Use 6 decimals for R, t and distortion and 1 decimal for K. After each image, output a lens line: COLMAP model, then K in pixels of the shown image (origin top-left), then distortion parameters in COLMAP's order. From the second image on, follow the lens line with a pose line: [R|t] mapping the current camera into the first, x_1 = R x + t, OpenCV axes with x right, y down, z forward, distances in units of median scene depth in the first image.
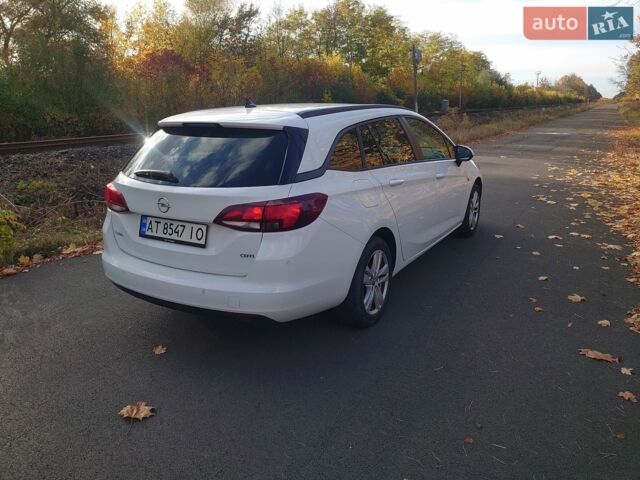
lens RADIAL K [[507.5, 0, 320.2], [0, 507.5, 242.0], [0, 0, 1]] dist [-0.011842, -0.000329]
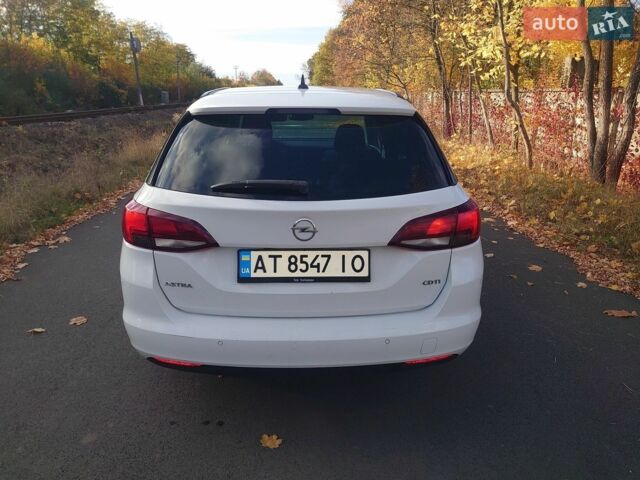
lens RADIAL K [[507.5, 0, 320.2], [0, 507.5, 238.6], [0, 0, 1]] dist [-0.011842, -0.000329]
pose [[0.849641, -0.132404, 0.510469, -0.602404], [0.128568, 0.990768, 0.042991, -0.082503], [-0.511449, 0.029103, 0.858821, 0.385501]]
